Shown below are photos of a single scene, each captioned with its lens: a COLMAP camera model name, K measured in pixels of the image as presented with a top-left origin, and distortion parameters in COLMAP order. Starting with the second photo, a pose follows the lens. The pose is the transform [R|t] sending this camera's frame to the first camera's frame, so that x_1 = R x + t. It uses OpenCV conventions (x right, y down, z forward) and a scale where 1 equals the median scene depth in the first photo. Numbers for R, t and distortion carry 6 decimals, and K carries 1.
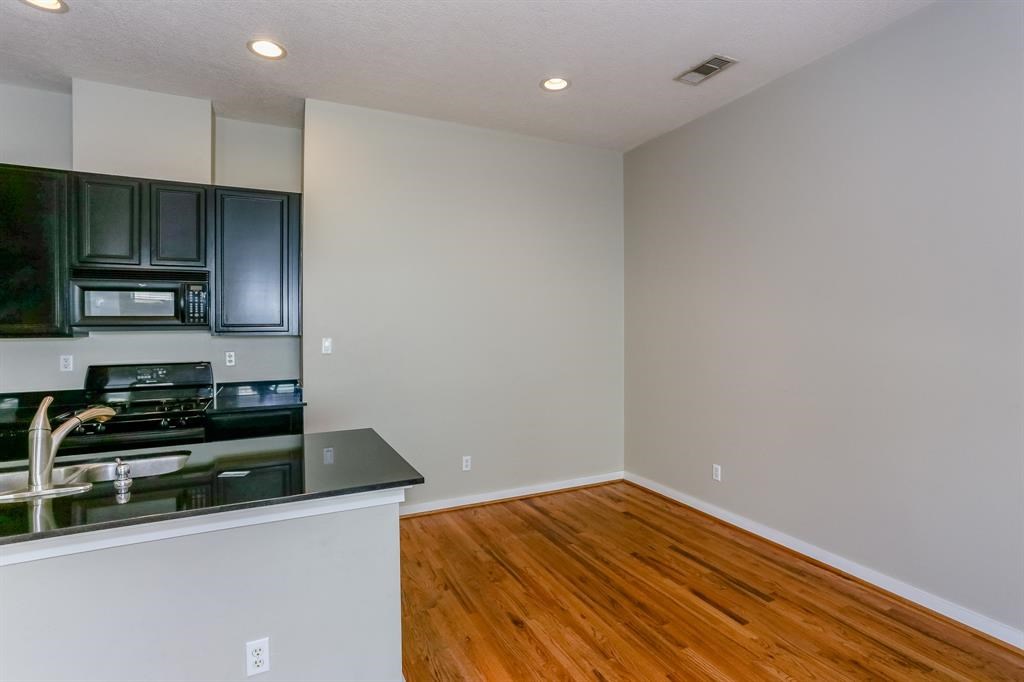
lens RADIAL K [[511.3, 0, 511.5], [0, 511.3, 331.3], [0, 0, 1]] dist [-0.016178, 0.020309]
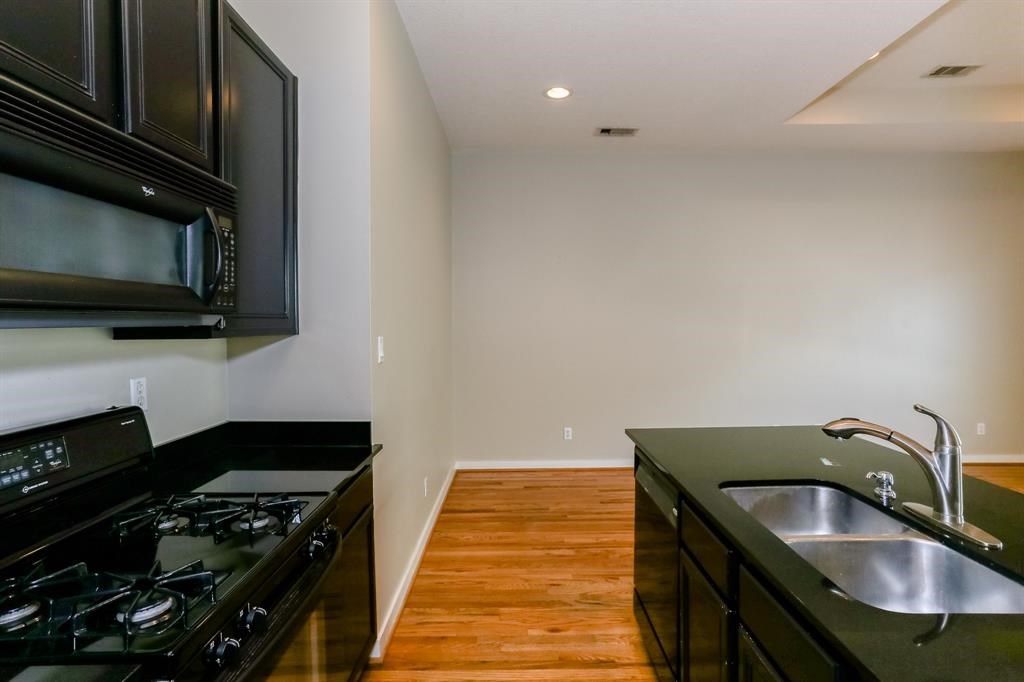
lens RADIAL K [[511.3, 0, 517.3], [0, 511.3, 338.9], [0, 0, 1]] dist [-0.016178, 0.020309]
pose [[0.420508, -0.026708, 0.906896, -0.864392], [0.018110, 0.999615, 0.021041, 0.003983], [-0.907108, 0.007576, 0.420830, 0.581797]]
